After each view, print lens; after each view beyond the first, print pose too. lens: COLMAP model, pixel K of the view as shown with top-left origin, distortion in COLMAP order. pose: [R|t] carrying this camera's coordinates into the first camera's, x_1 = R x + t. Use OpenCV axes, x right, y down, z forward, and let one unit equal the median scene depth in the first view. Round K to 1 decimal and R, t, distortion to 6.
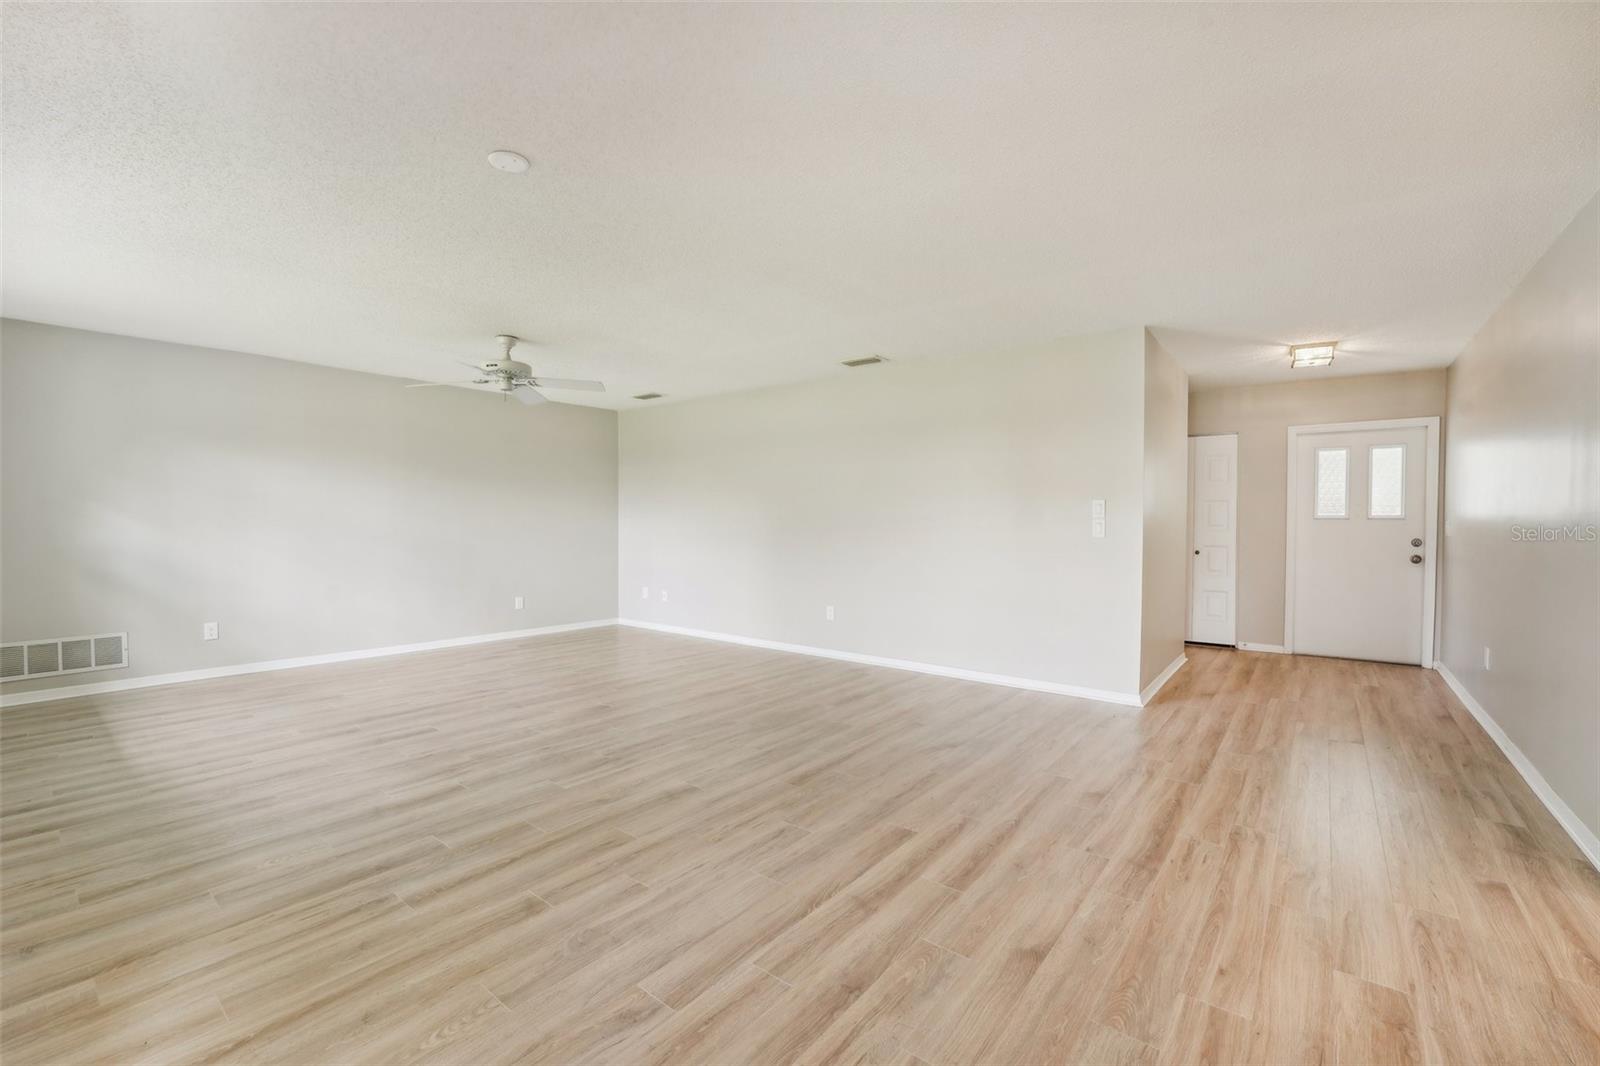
lens RADIAL K [[666.7, 0, 800.2], [0, 666.7, 533.3], [0, 0, 1]] dist [-0.027997, 0.002908]
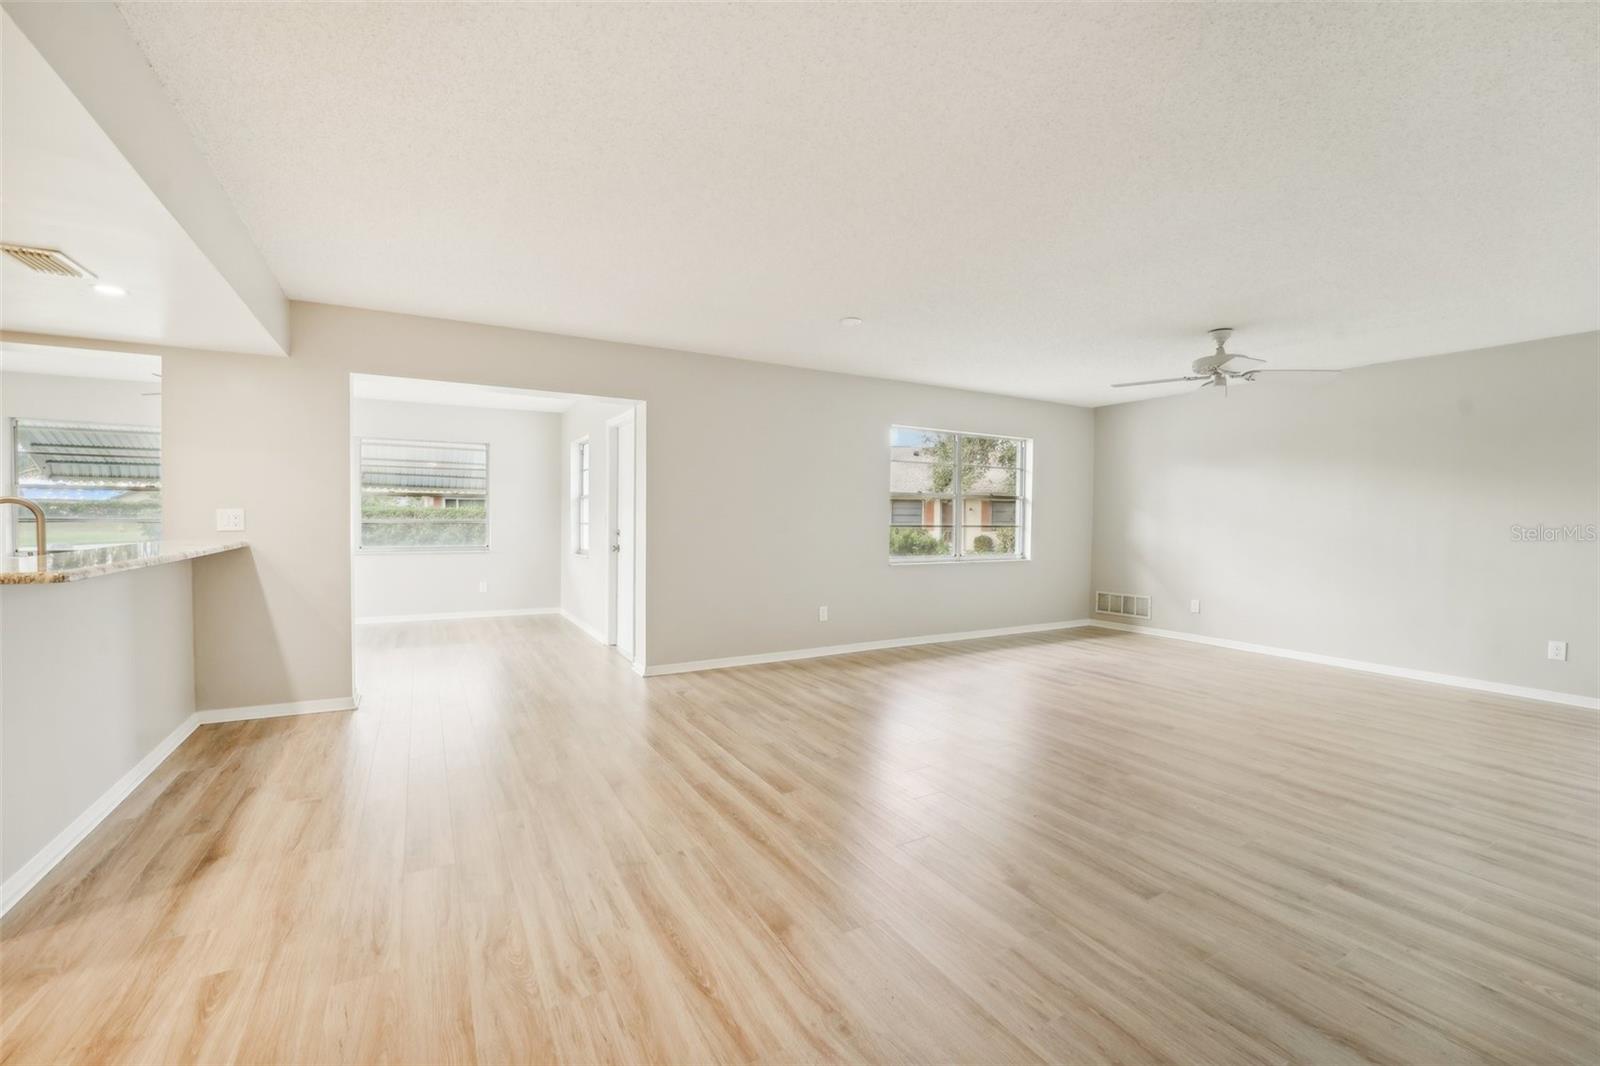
lens RADIAL K [[666.7, 0, 794.6], [0, 666.7, 527.5], [0, 0, 1]] dist [-0.027997, 0.002908]
pose [[-0.374770, 0.007629, -0.927086, 0.823926], [-0.028720, 0.999391, 0.019834, -0.015873], [0.926673, 0.034059, -0.374323, 0.970127]]
